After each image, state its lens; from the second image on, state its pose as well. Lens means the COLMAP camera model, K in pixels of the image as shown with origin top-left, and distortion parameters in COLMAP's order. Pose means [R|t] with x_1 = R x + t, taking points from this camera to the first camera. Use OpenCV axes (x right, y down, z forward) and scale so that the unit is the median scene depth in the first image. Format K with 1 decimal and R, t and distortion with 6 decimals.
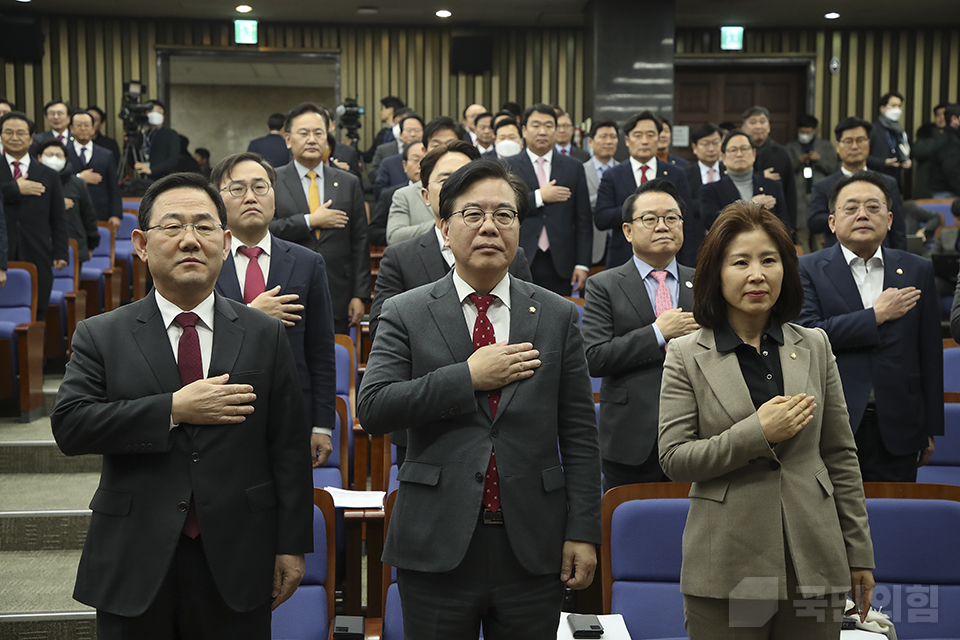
lens RADIAL K [[1382.8, 0, 480.0], [0, 1382.8, 320.0], [0, 0, 1]] dist [0.204700, -0.037522]
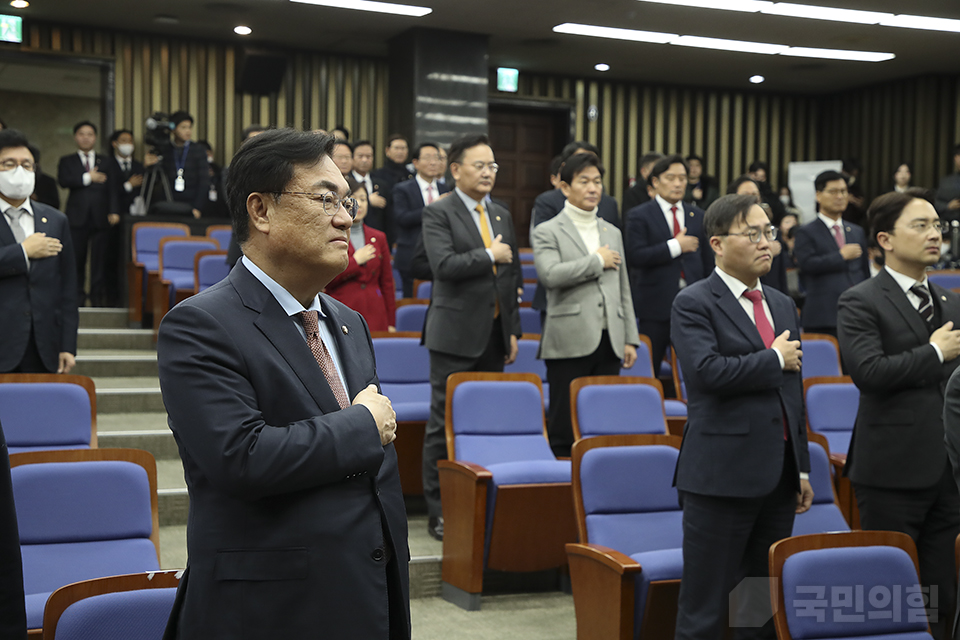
lens RADIAL K [[1382.8, 0, 480.0], [0, 1382.8, 320.0], [0, 0, 1]] dist [0.204700, -0.037522]
pose [[0.930854, 0.007876, 0.365306, -0.224611], [-0.002014, 0.999863, -0.016425, -0.004872], [-0.365386, 0.014554, 0.930742, 0.046057]]
